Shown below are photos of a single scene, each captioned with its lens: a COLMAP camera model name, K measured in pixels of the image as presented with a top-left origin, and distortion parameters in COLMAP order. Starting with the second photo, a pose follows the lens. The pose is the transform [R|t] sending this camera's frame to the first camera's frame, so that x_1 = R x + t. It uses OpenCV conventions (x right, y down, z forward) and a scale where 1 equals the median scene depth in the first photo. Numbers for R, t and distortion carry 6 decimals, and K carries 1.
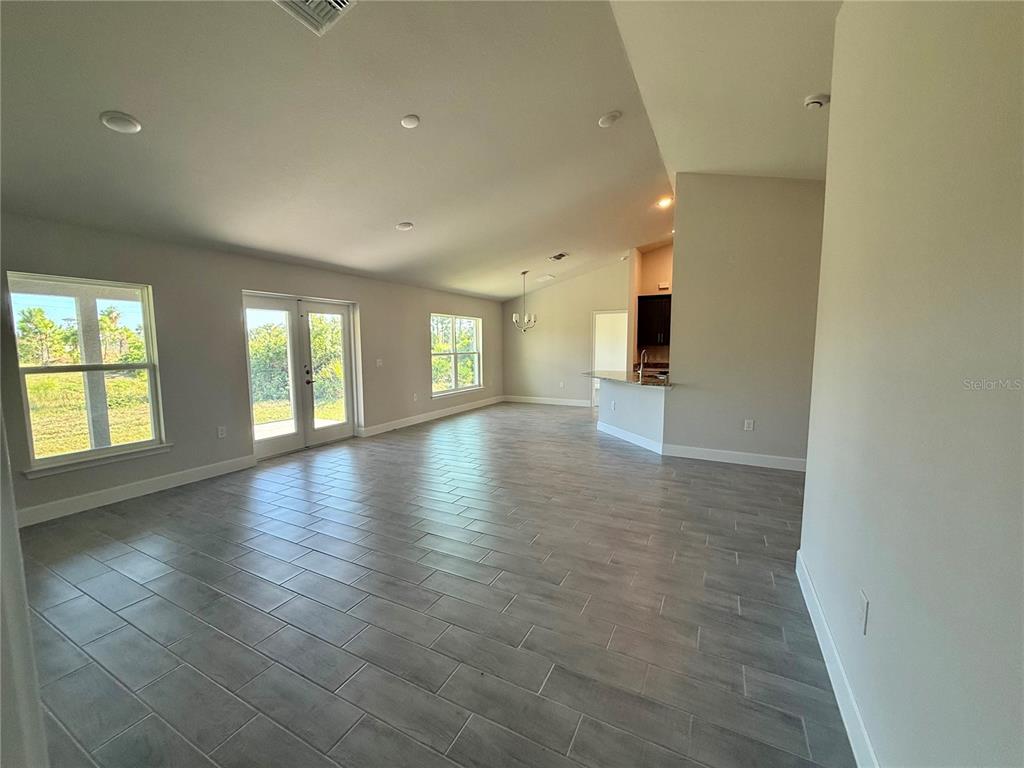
lens RADIAL K [[408.0, 0, 509.1], [0, 408.0, 384.8], [0, 0, 1]] dist [0.000847, 0.000276]
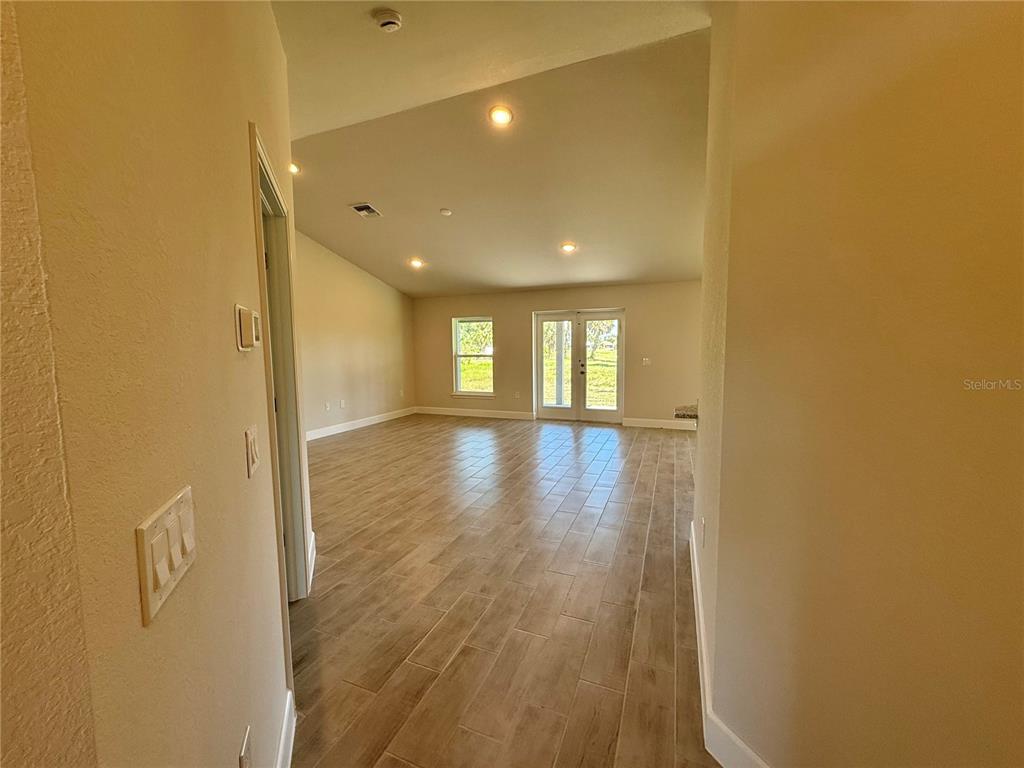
lens RADIAL K [[408.0, 0, 509.1], [0, 408.0, 384.8], [0, 0, 1]] dist [0.000847, 0.000276]
pose [[0.100431, 0.096693, -0.990234, 0.819961], [-0.091564, 0.991941, 0.087574, -0.062510], [0.990722, 0.081875, 0.108475, 0.618078]]
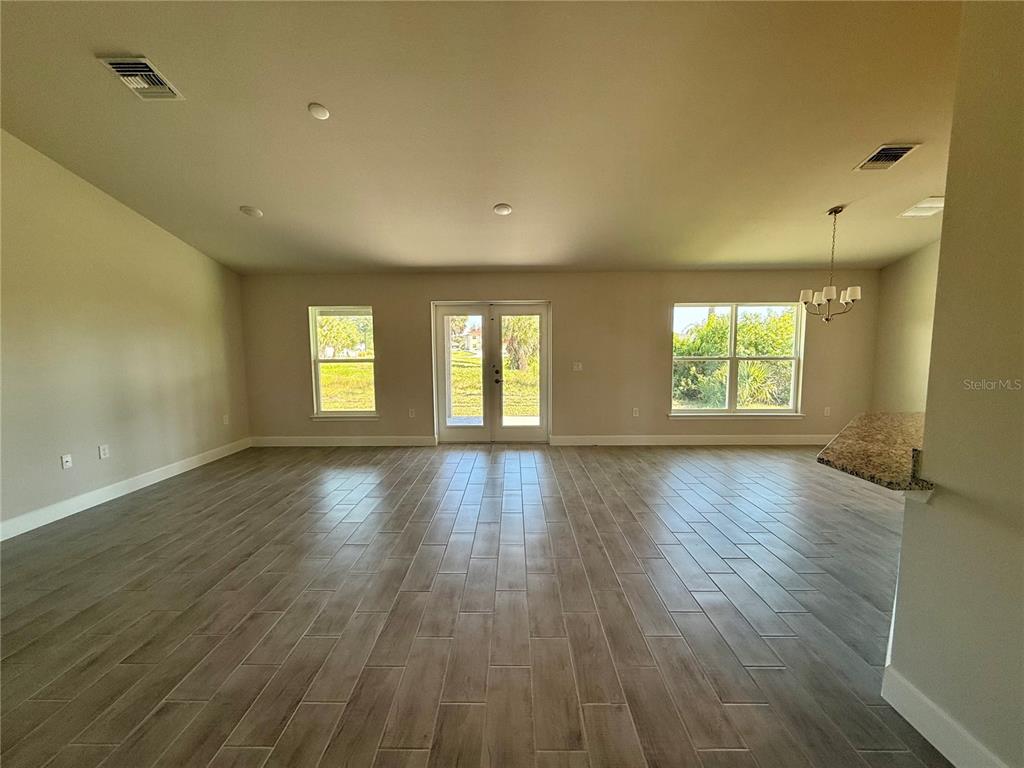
lens RADIAL K [[408.0, 0, 509.1], [0, 408.0, 384.8], [0, 0, 1]] dist [0.000847, 0.000276]
pose [[0.455240, 0.086876, -0.886120, 0.463721], [-0.084790, 0.994935, 0.053985, -0.057112], [0.886322, 0.050558, 0.460301, 0.539094]]
